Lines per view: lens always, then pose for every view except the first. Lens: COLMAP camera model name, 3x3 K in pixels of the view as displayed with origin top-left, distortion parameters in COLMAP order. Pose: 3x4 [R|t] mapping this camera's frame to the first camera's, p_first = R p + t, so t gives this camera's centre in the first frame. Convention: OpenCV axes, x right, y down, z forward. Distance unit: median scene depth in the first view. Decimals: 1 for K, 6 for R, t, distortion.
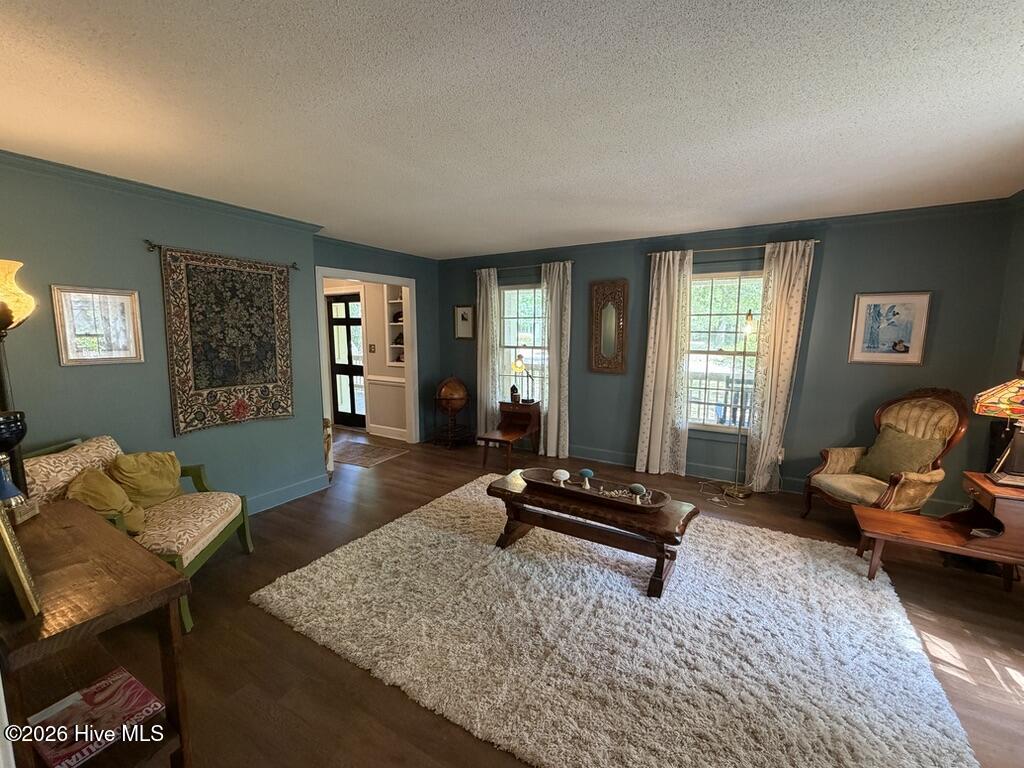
lens RADIAL K [[418.4, 0, 513.4], [0, 418.4, 387.2], [0, 0, 1]] dist [0.001243, -0.000134]
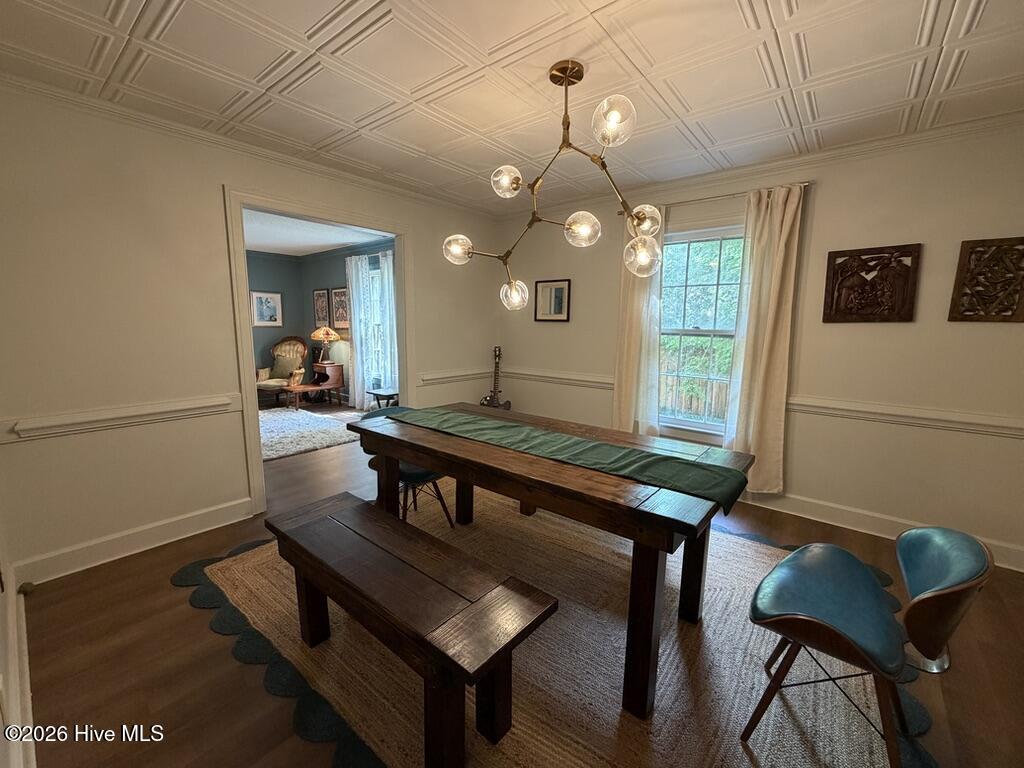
lens RADIAL K [[418.4, 0, 510.7], [0, 418.4, 383.6], [0, 0, 1]] dist [0.001243, -0.000134]
pose [[0.170214, -0.144026, 0.974825, -0.986794], [0.112071, 0.985672, 0.126060, 0.097081], [-0.979013, 0.087793, 0.183917, -0.530175]]
